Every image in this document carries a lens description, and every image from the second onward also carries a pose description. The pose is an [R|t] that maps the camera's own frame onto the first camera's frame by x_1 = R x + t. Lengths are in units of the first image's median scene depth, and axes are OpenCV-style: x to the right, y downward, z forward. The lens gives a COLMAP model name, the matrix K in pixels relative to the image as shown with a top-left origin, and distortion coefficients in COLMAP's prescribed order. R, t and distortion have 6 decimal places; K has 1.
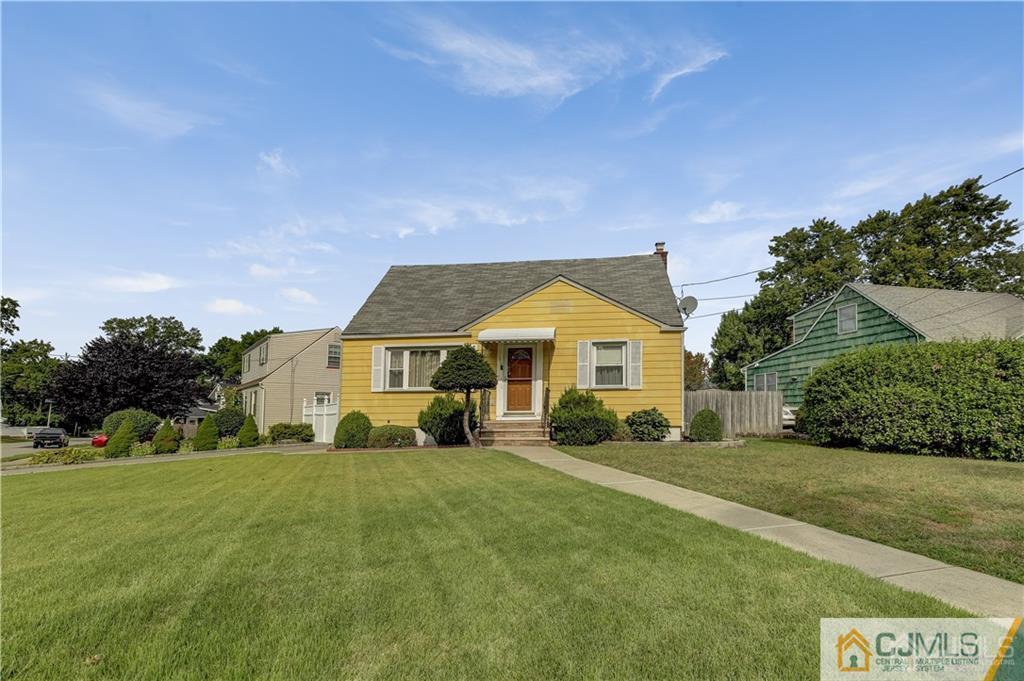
lens RADIAL K [[493.6, 0, 513.9], [0, 493.6, 407.2], [0, 0, 1]] dist [0.001930, 0.000940]
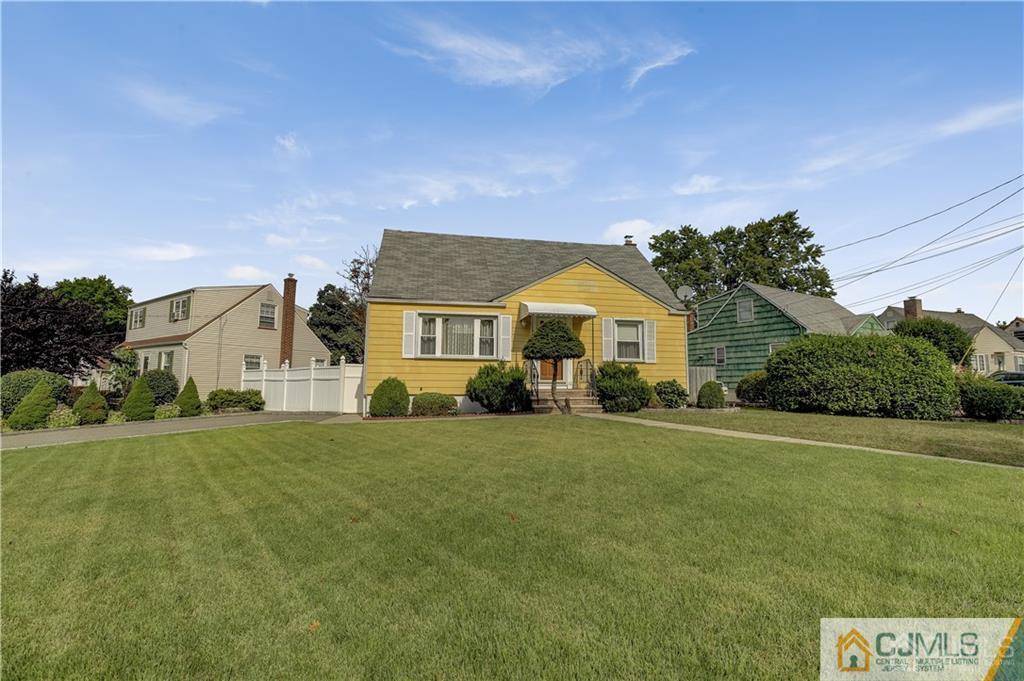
lens RADIAL K [[491.1, 0, 514.6], [0, 491.1, 345.1], [0, 0, 1]] dist [-0.030343, 0.000199]
pose [[0.950160, 0.038566, 0.309369, -0.372287], [-0.018473, 0.997540, -0.067619, 0.004447], [-0.311216, 0.058534, 0.948535, 0.018279]]
